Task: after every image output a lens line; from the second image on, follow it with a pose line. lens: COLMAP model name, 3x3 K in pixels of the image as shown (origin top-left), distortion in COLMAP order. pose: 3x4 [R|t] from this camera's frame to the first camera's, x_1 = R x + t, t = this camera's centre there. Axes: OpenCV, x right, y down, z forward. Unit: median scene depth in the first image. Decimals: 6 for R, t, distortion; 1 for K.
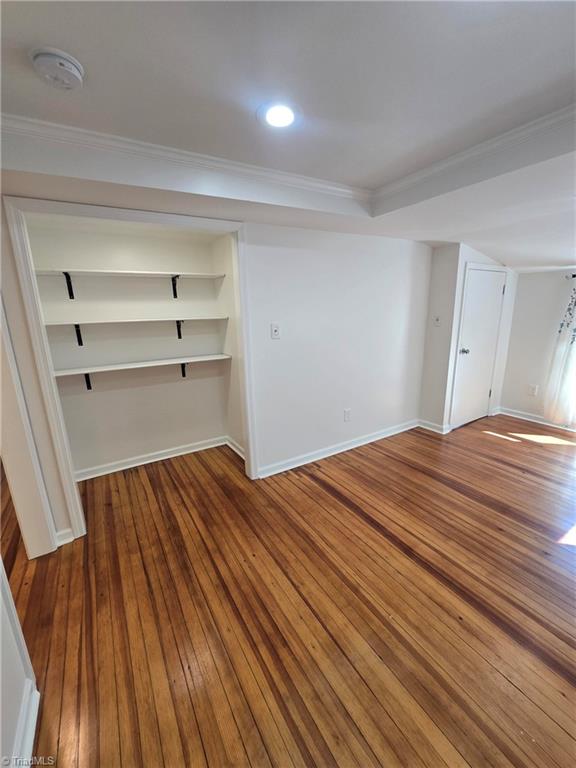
lens RADIAL K [[316.3, 0, 290.6], [0, 316.3, 389.0], [0, 0, 1]] dist [-0.001492, 0.000193]
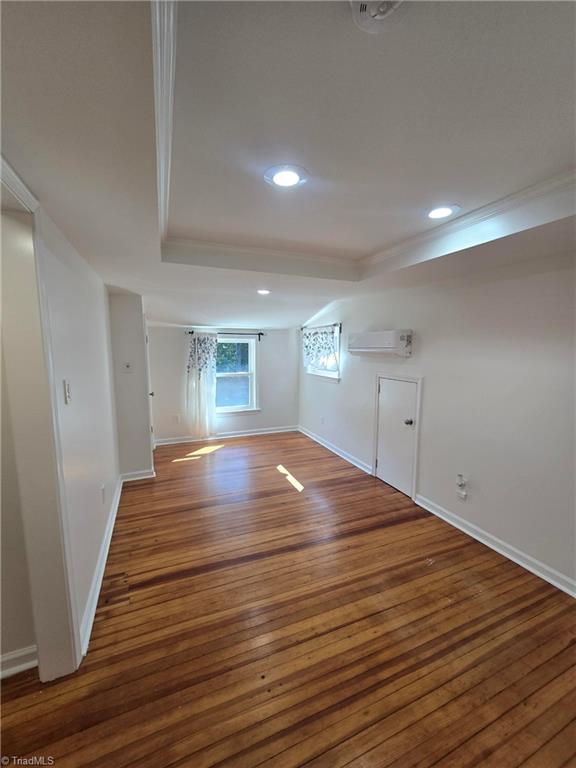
lens RADIAL K [[316.3, 0, 290.6], [0, 316.3, 389.0], [0, 0, 1]] dist [-0.001492, 0.000193]
pose [[0.147217, -0.104165, 0.983604, -0.669272], [0.240461, 0.968374, 0.066562, -0.146018], [-0.959430, 0.226720, 0.167608, 0.571076]]
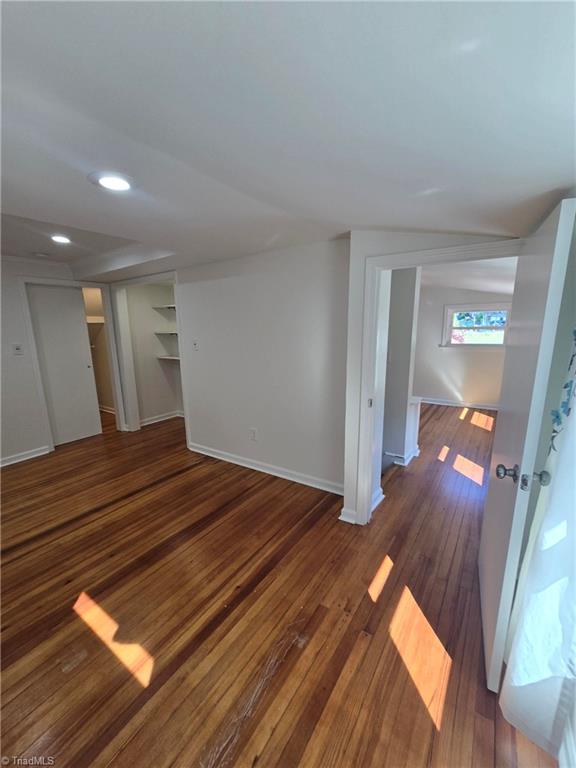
lens RADIAL K [[316.3, 0, 290.6], [0, 316.3, 389.0], [0, 0, 1]] dist [-0.001492, 0.000193]
pose [[0.413487, 0.197136, -0.888913, 1.587920], [-0.221433, 0.968741, 0.111838, -0.284387], [0.883174, 0.150591, 0.444214, 0.920537]]
